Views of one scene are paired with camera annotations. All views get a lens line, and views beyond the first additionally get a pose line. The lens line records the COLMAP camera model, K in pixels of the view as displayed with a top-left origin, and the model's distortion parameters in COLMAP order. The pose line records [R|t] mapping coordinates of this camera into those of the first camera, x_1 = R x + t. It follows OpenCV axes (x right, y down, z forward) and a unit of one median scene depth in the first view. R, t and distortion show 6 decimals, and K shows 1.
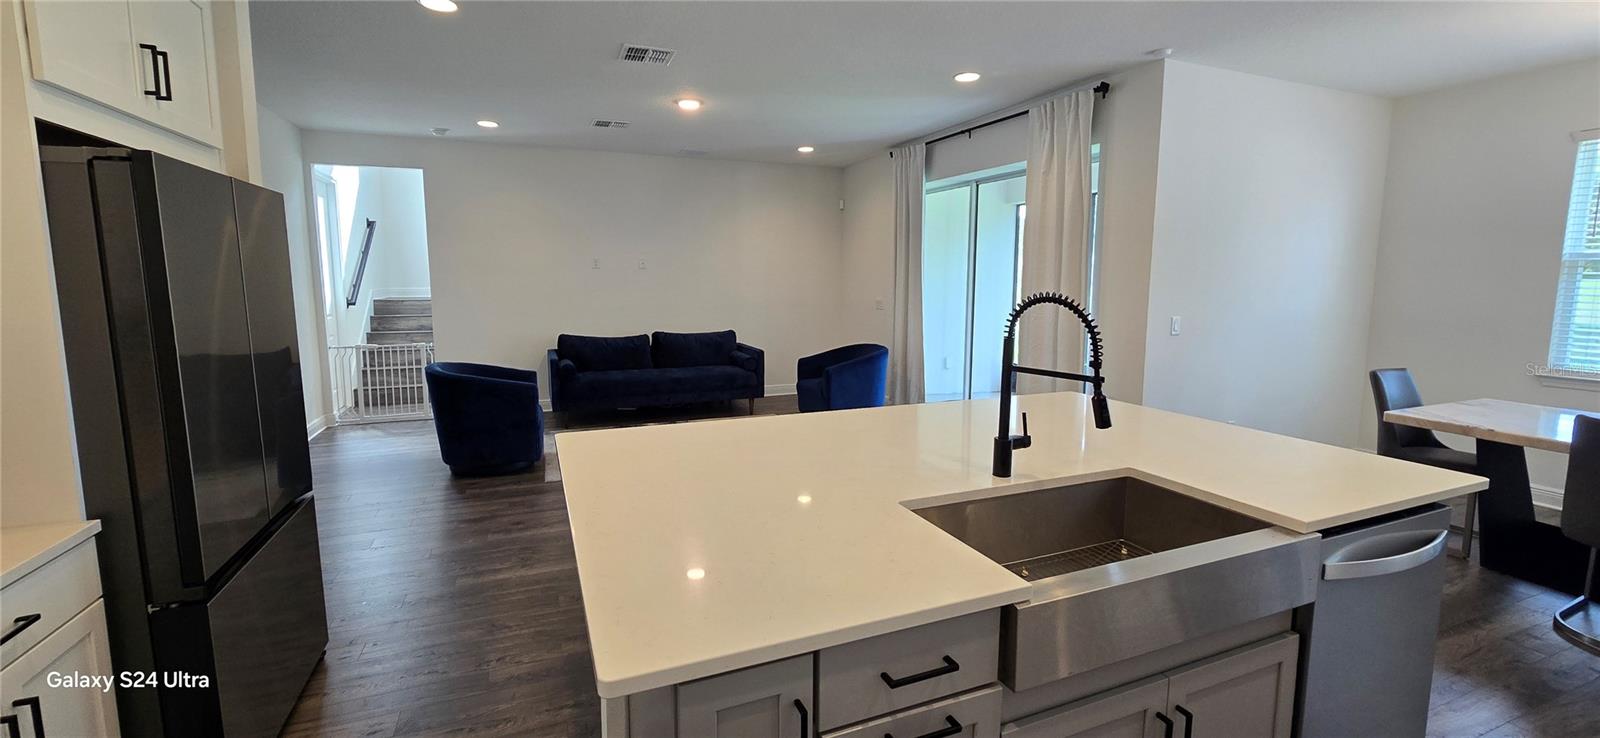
lens RADIAL K [[653.1, 0, 796.9], [0, 653.1, 347.1], [0, 0, 1]] dist [-0.004242, -0.000330]
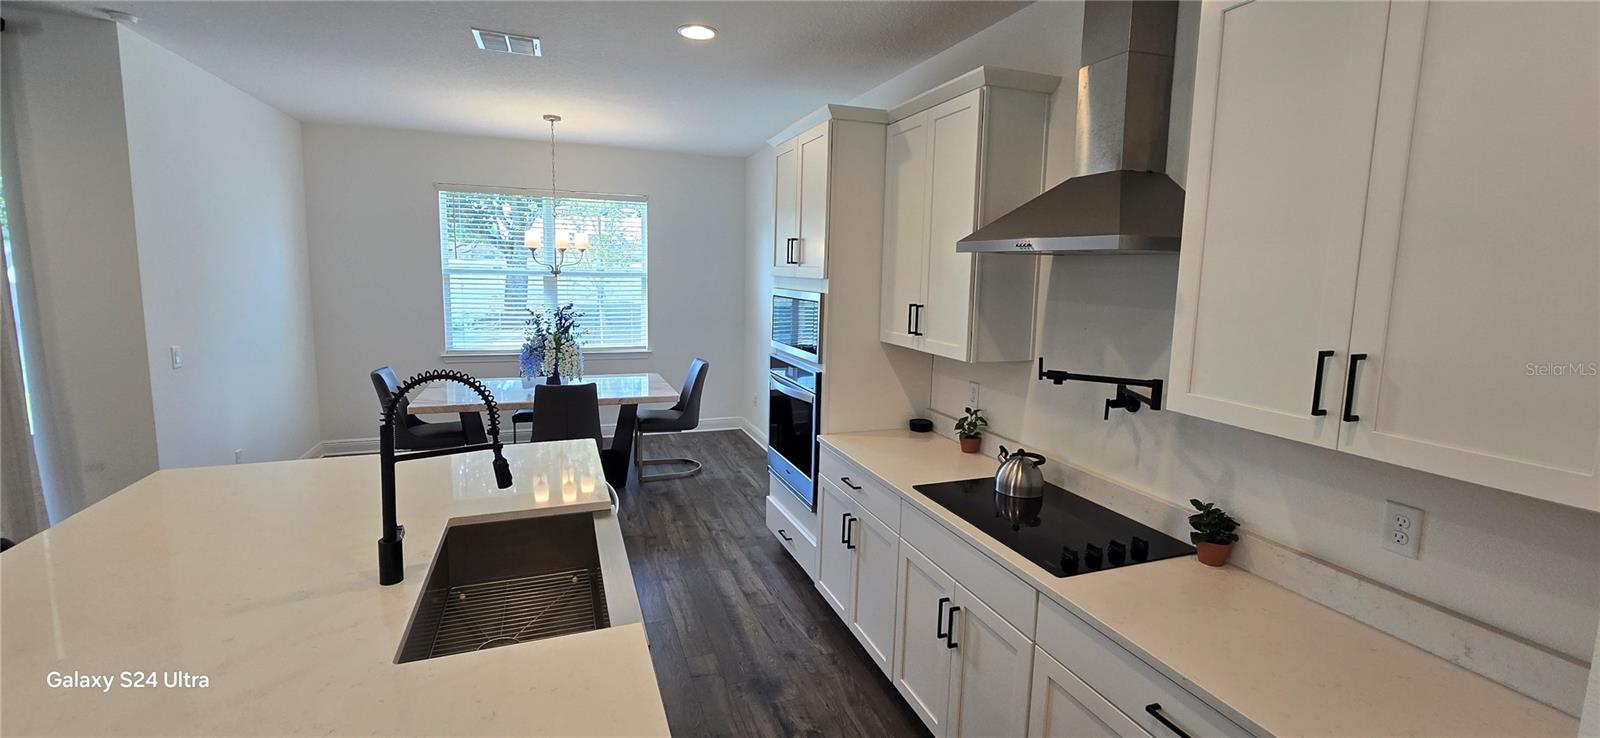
lens RADIAL K [[653.1, 0, 805.1], [0, 653.1, 357.5], [0, 0, 1]] dist [-0.004242, -0.000330]
pose [[0.026767, -0.135792, 0.990376, -0.140842], [0.084822, 0.987466, 0.133101, -0.047972], [-0.996036, 0.080443, 0.037950, 0.110383]]
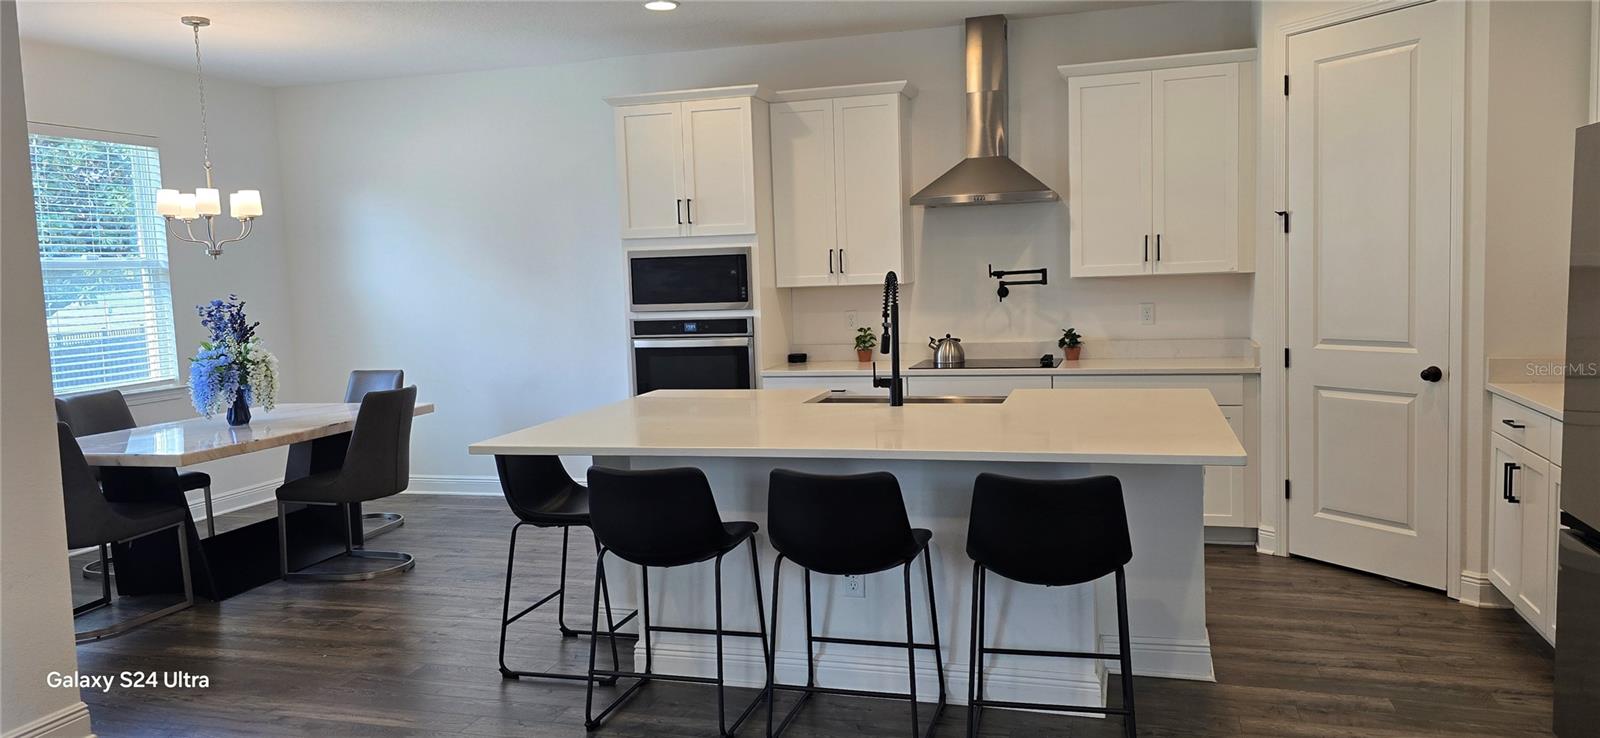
lens RADIAL K [[1099.2, 0, 789.3], [0, 1099.2, 377.6], [0, 0, 1]] dist [0.031385, -0.023953]
pose [[-0.777552, -0.038073, 0.627665, -0.268509], [0.099664, 0.978087, 0.182793, -0.087351], [-0.620870, 0.204687, -0.756719, 0.822000]]
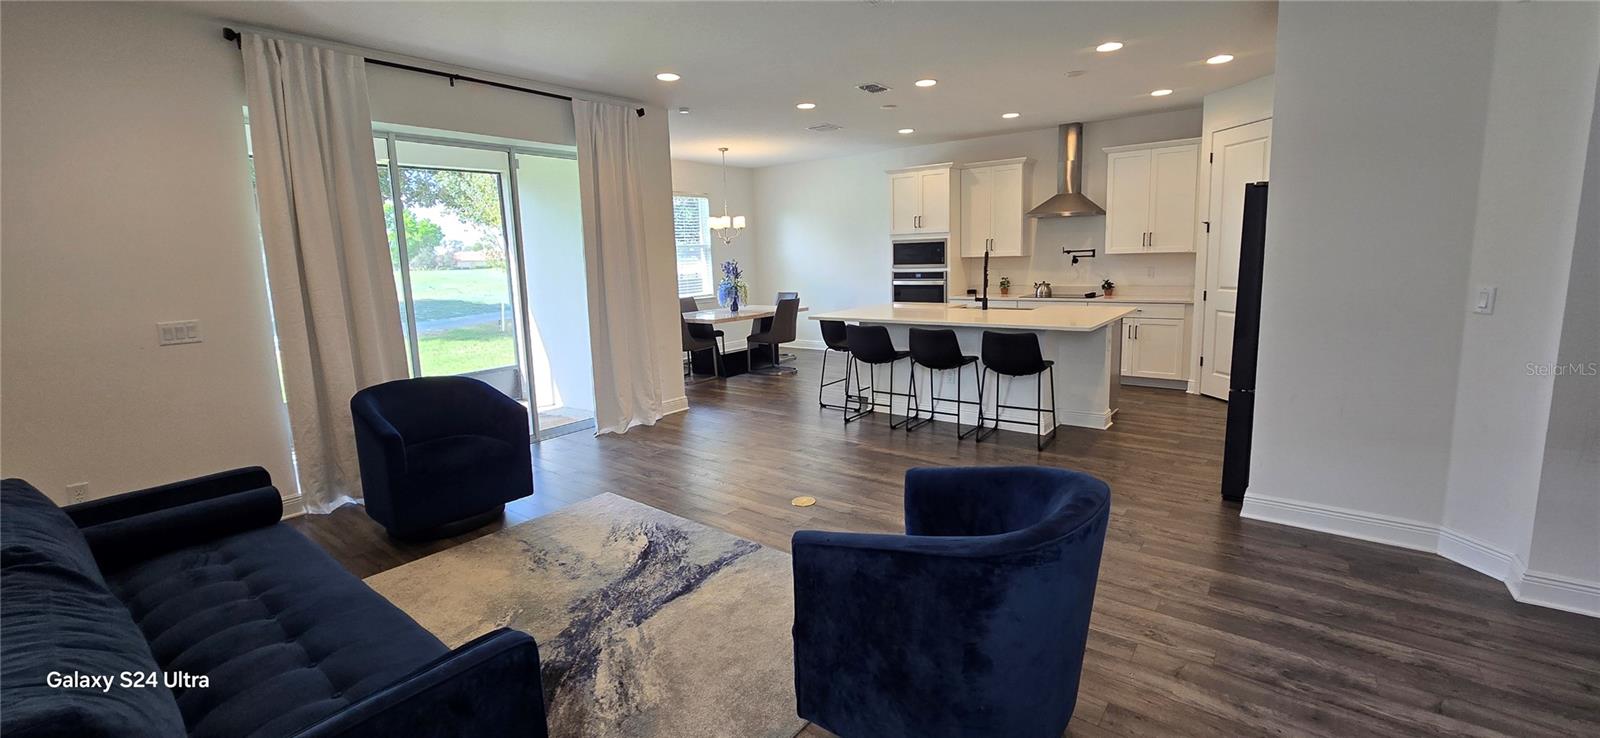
lens RADIAL K [[653.1, 0, 807.1], [0, 653.1, 355.7], [0, 0, 1]] dist [-0.004242, -0.000330]
pose [[-0.504157, -0.122807, 0.854836, -0.573585], [0.124582, 0.969142, 0.212703, -0.107100], [-0.854579, 0.213733, -0.473300, 0.946476]]
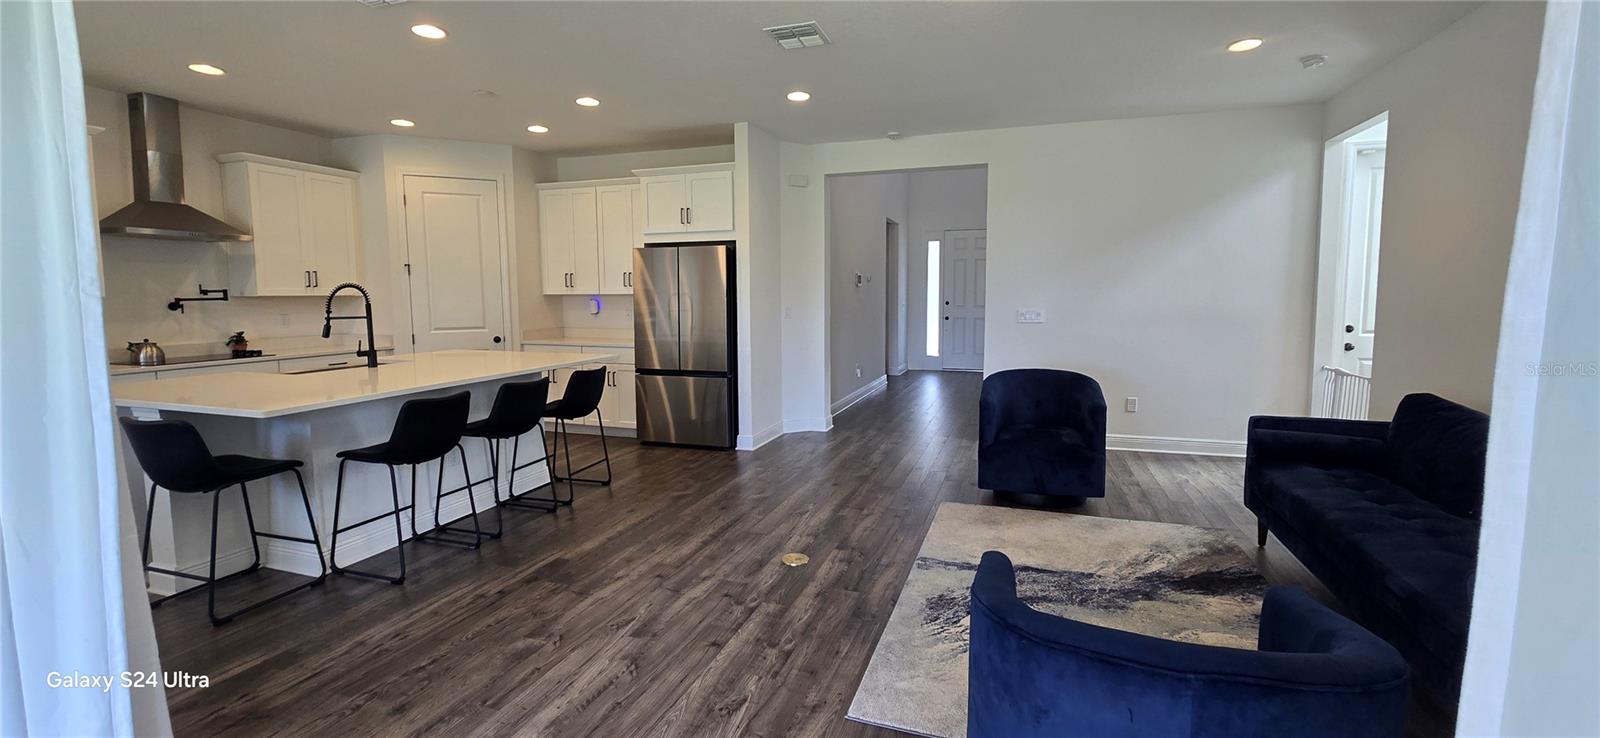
lens RADIAL K [[653.1, 0, 809.1], [0, 653.1, 356.5], [0, 0, 1]] dist [-0.004242, -0.000330]
pose [[-0.648108, 0.072019, -0.758136, 0.295082], [-0.081588, 0.983222, 0.163148, -0.090592], [0.757166, 0.167592, -0.631358, 0.998341]]
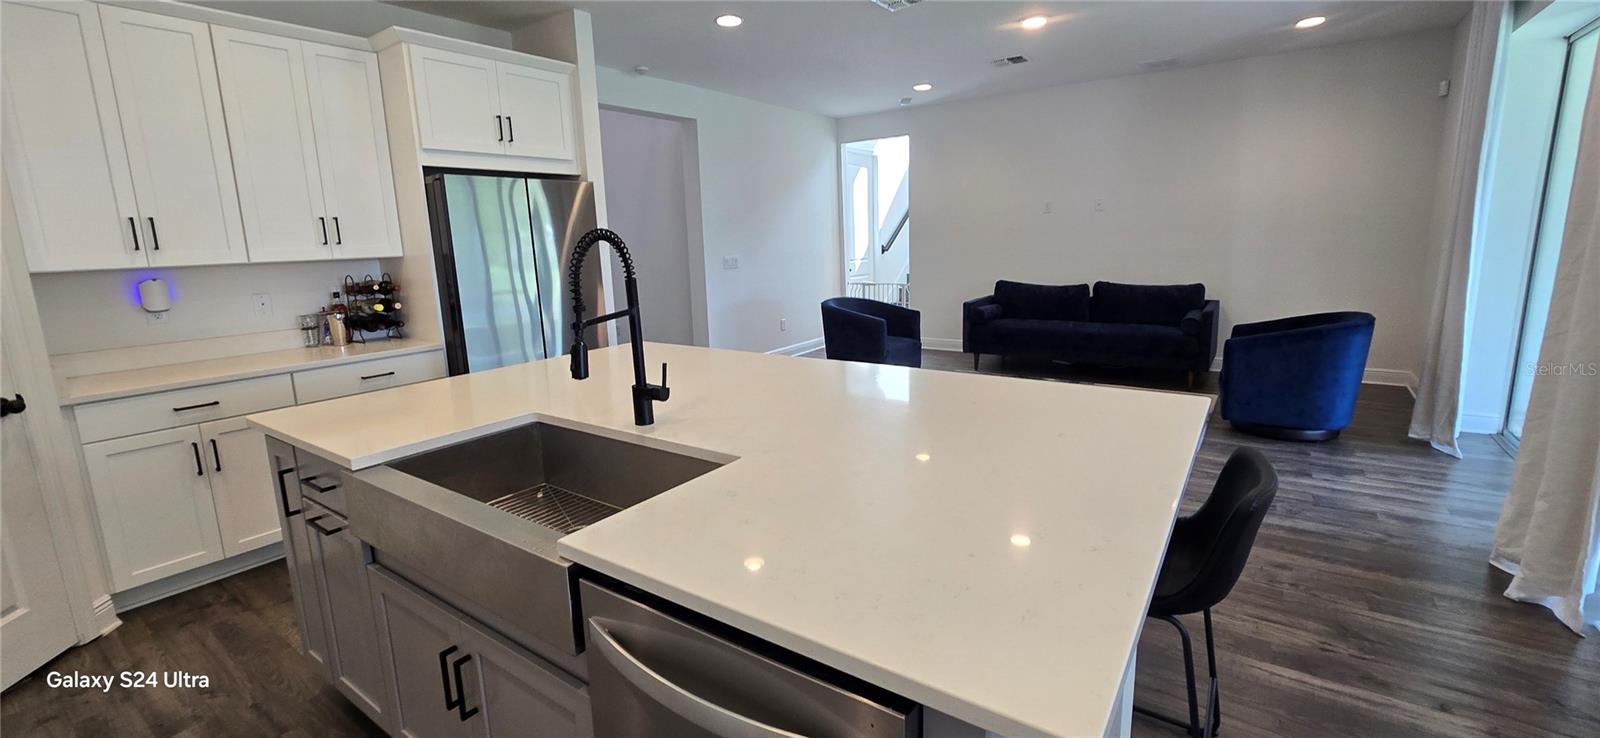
lens RADIAL K [[653.1, 0, 806.5], [0, 653.1, 349.2], [0, 0, 1]] dist [-0.004242, -0.000330]
pose [[0.541896, 0.125732, -0.830987, 0.353933], [-0.058784, 0.991995, 0.111760, -0.009489], [0.838387, -0.011714, 0.544949, 0.193361]]
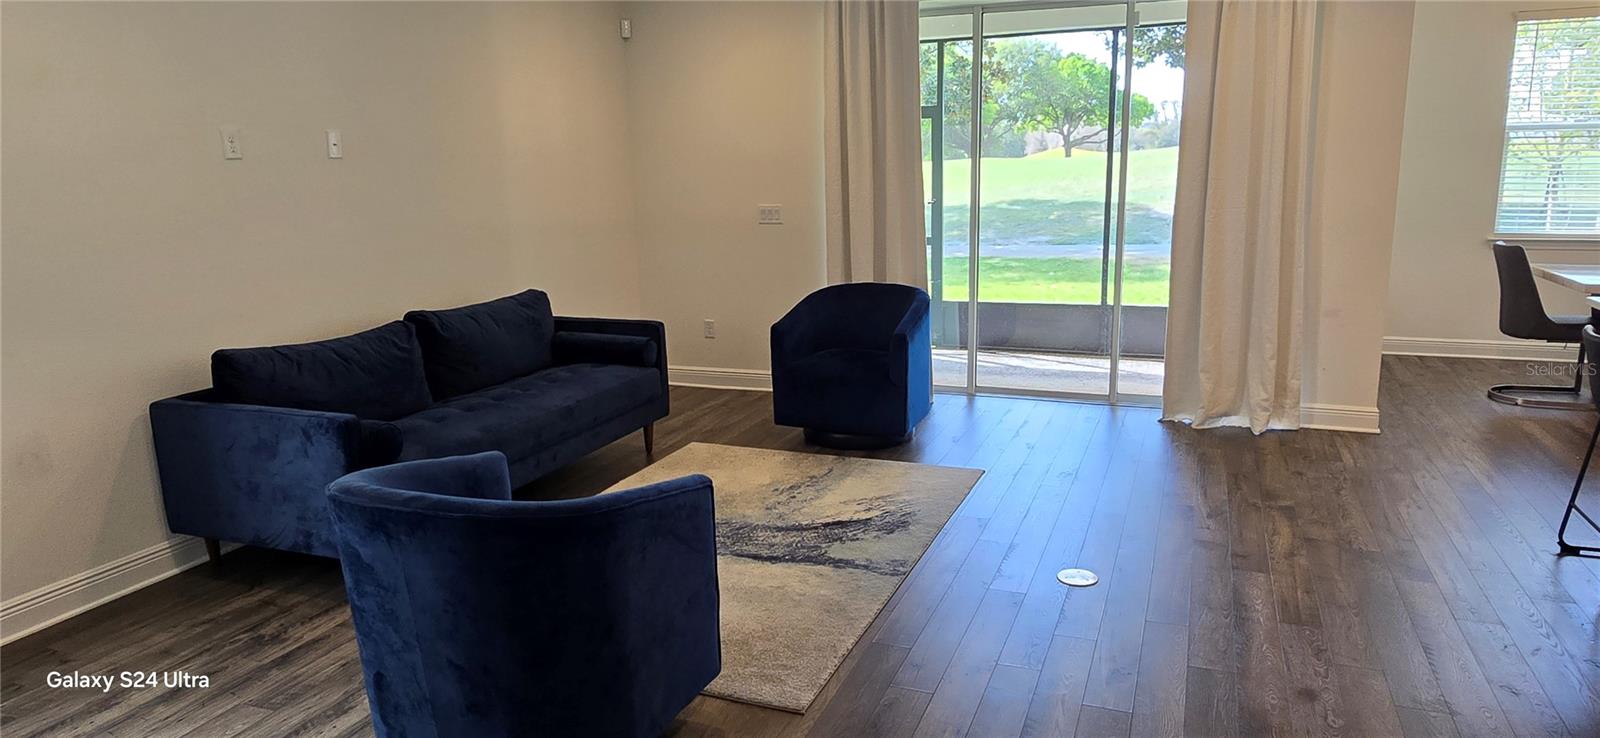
lens RADIAL K [[1003.7, 0, 812.1], [0, 1003.7, 369.2], [0, 0, 1]] dist [-0.002605, 0.000937]
pose [[0.686724, -0.165152, 0.707909, -0.548688], [0.102599, 0.986122, 0.130529, -0.050410], [-0.719641, -0.017007, 0.694138, 0.416174]]
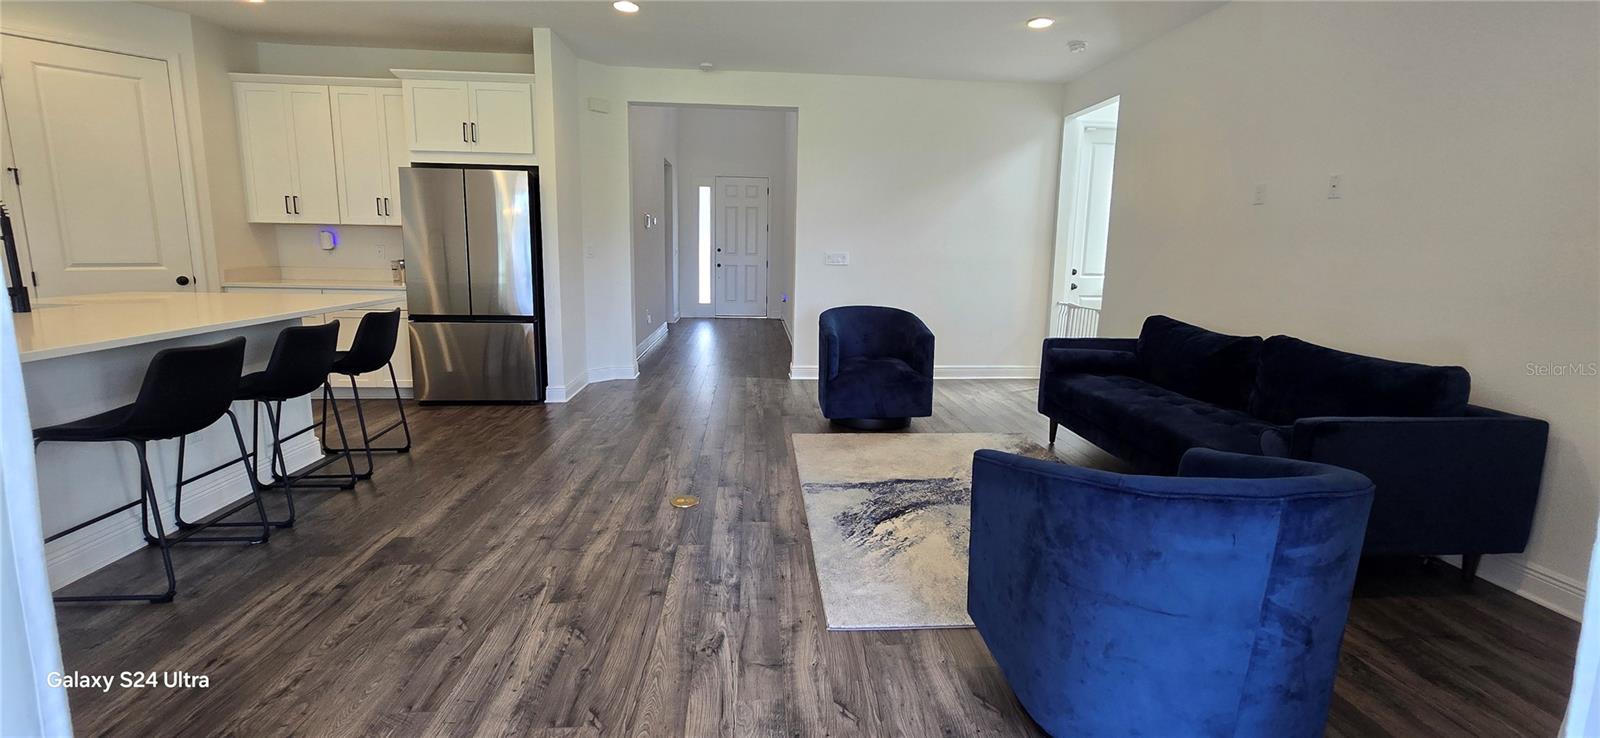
lens RADIAL K [[653.1, 0, 808.9], [0, 653.1, 354.0], [0, 0, 1]] dist [-0.004242, -0.000330]
pose [[-0.293113, 0.144134, -0.945151, 0.347648], [-0.125521, 0.974213, 0.187493, -0.062018], [0.947802, 0.173593, -0.267462, 0.894520]]
